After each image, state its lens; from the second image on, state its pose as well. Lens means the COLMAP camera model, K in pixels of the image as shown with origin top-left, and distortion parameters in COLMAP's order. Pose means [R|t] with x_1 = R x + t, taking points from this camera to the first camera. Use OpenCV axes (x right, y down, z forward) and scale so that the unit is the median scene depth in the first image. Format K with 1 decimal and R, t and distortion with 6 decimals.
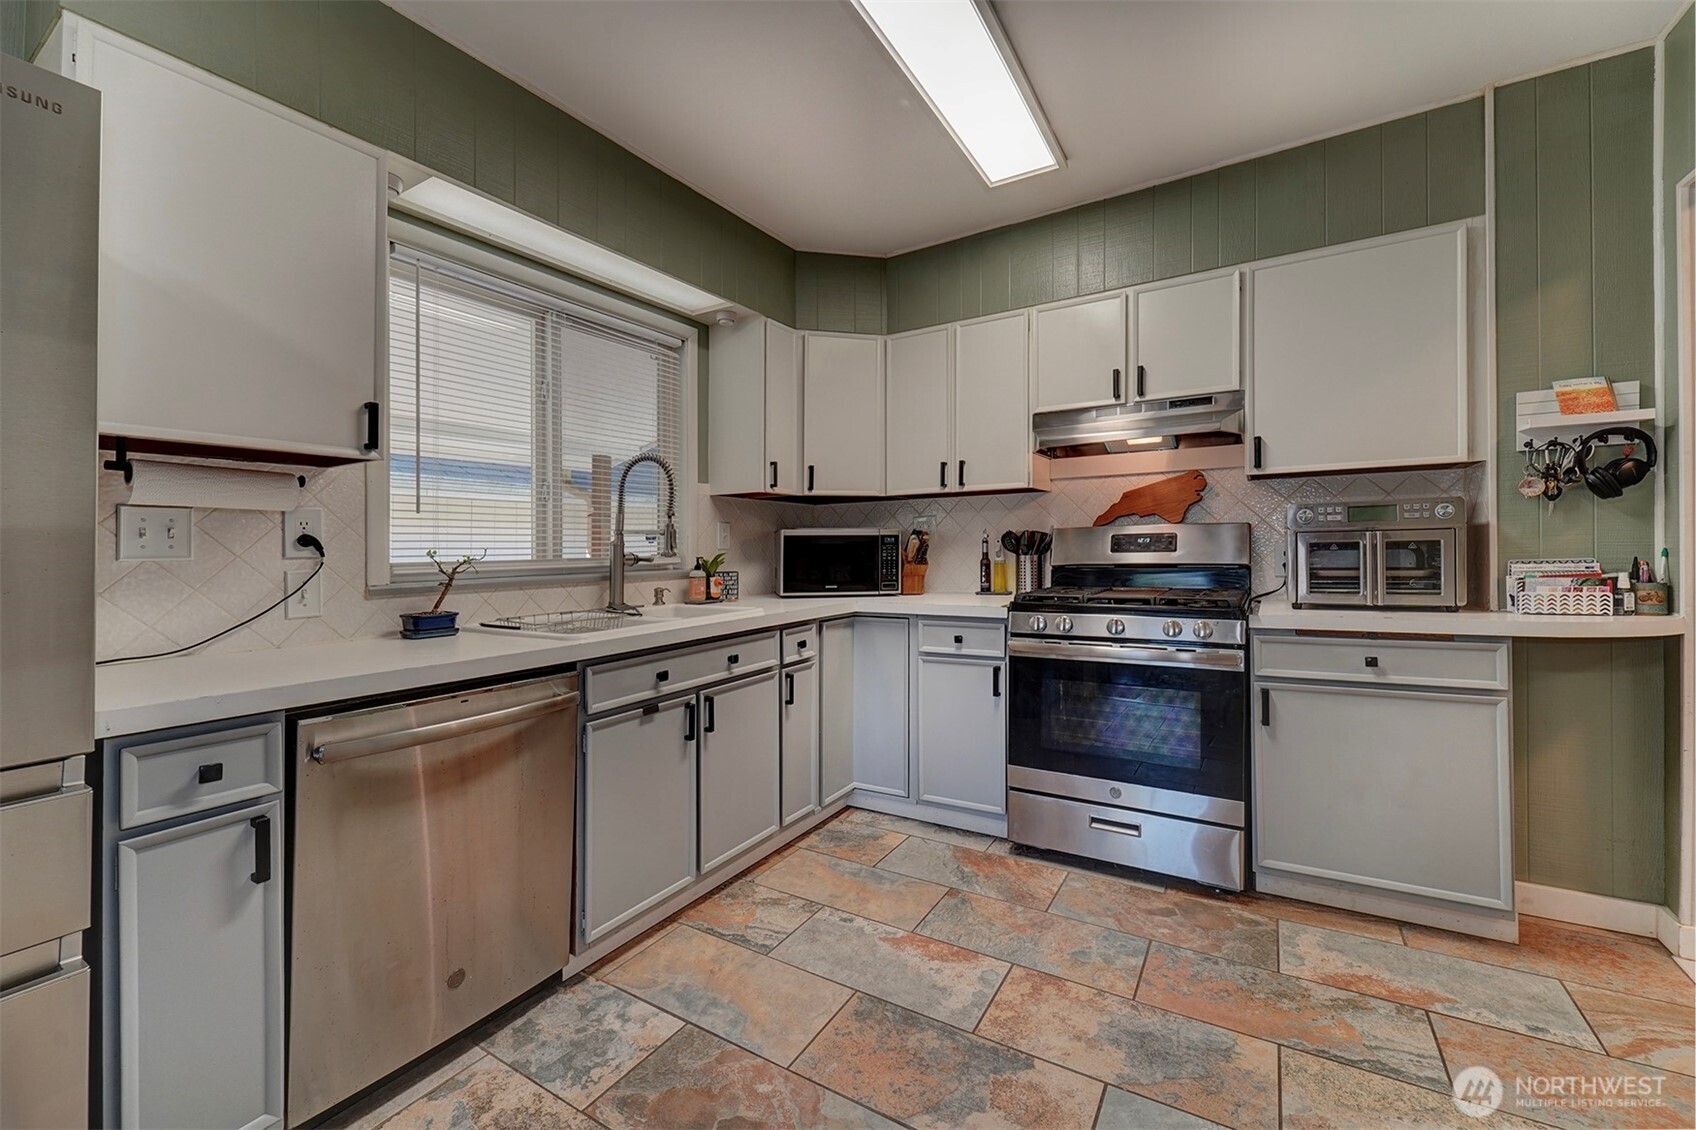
lens RADIAL K [[688.5, 0, 828.6], [0, 688.5, 539.9], [0, 0, 1]] dist [0.004318, -0.000707]
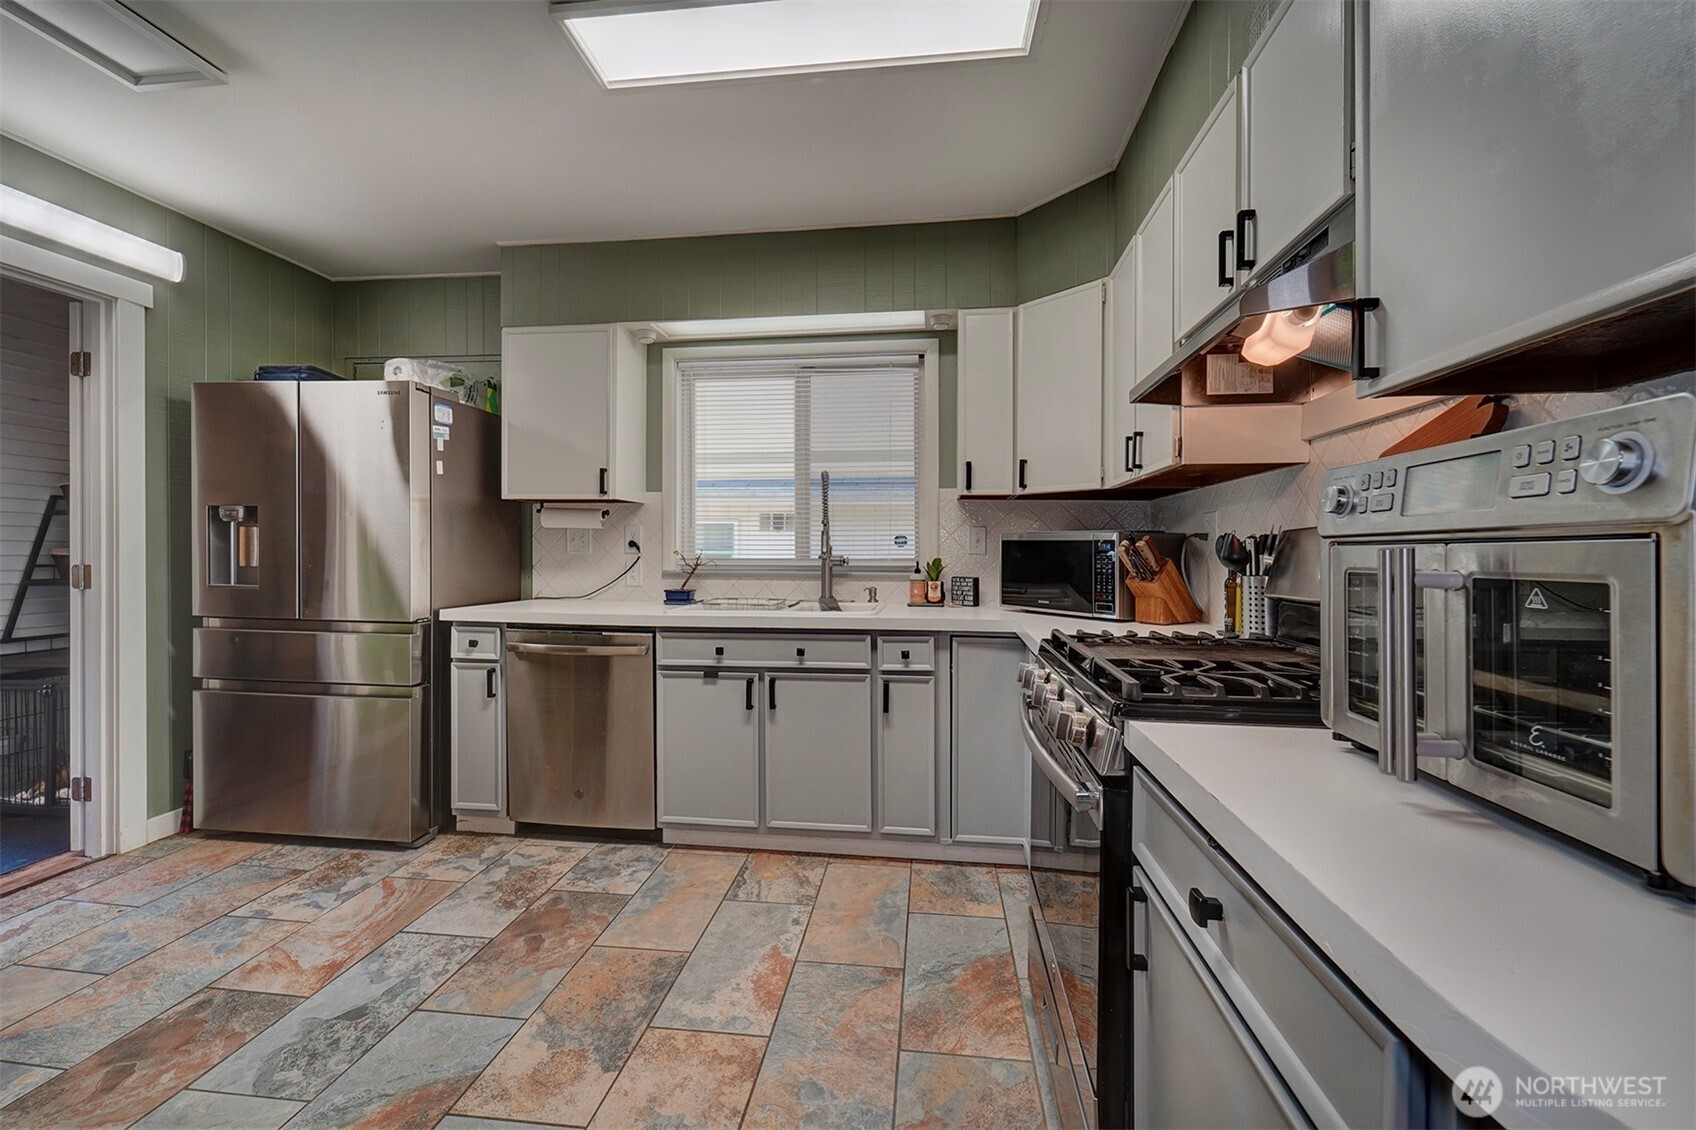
lens RADIAL K [[688.5, 0, 856.2], [0, 688.5, 543.4], [0, 0, 1]] dist [0.004318, -0.000707]
pose [[0.424352, 0.006995, -0.905470, 1.000294], [-0.001495, 0.999974, 0.007025, -0.012388], [0.905496, -0.001627, 0.424351, 0.665610]]
